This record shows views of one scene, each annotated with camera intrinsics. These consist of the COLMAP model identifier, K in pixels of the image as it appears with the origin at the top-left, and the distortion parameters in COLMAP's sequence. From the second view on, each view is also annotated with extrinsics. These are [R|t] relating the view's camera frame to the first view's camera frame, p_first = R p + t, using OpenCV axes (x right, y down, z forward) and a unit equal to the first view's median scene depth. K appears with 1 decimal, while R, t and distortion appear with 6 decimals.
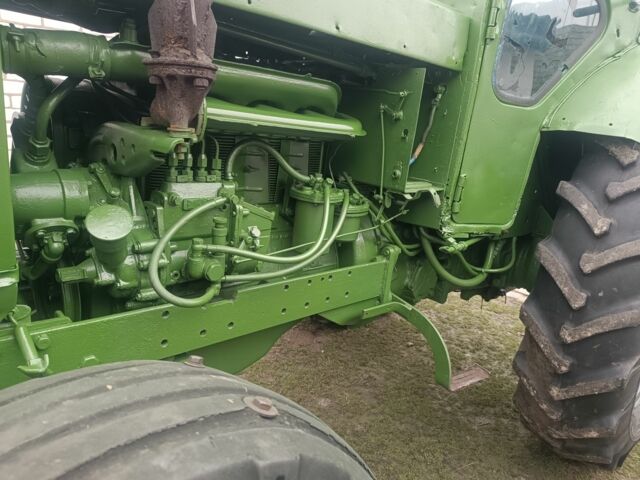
lens RADIAL K [[454.5, 0, 320.7], [0, 454.5, 239.4], [0, 0, 1]] dist [0.026820, -0.025558]
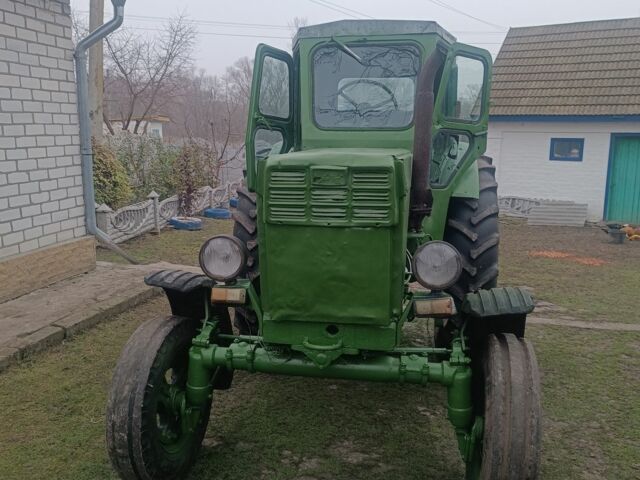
lens RADIAL K [[606.7, 0, 322.6], [0, 606.7, 241.9], [0, 0, 1]] dist [0.021643, 0.000000]
pose [[0.795240, -0.177434, 0.579751, -1.883635], [0.218721, 0.975787, -0.001377, -0.182879], [-0.565469, 0.127898, 0.814793, -1.107687]]
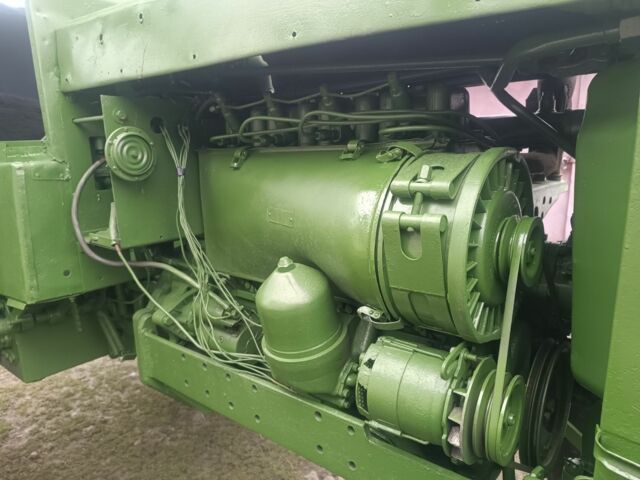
lens RADIAL K [[455.4, 0, 324.1], [0, 455.4, 237.7], [0, 0, 1]] dist [0.013530, -0.005856]
pose [[-0.108835, -0.293103, 0.949866, -1.009520], [0.266786, 0.911874, 0.311948, -0.429491], [-0.957591, 0.287362, -0.021048, 1.089411]]
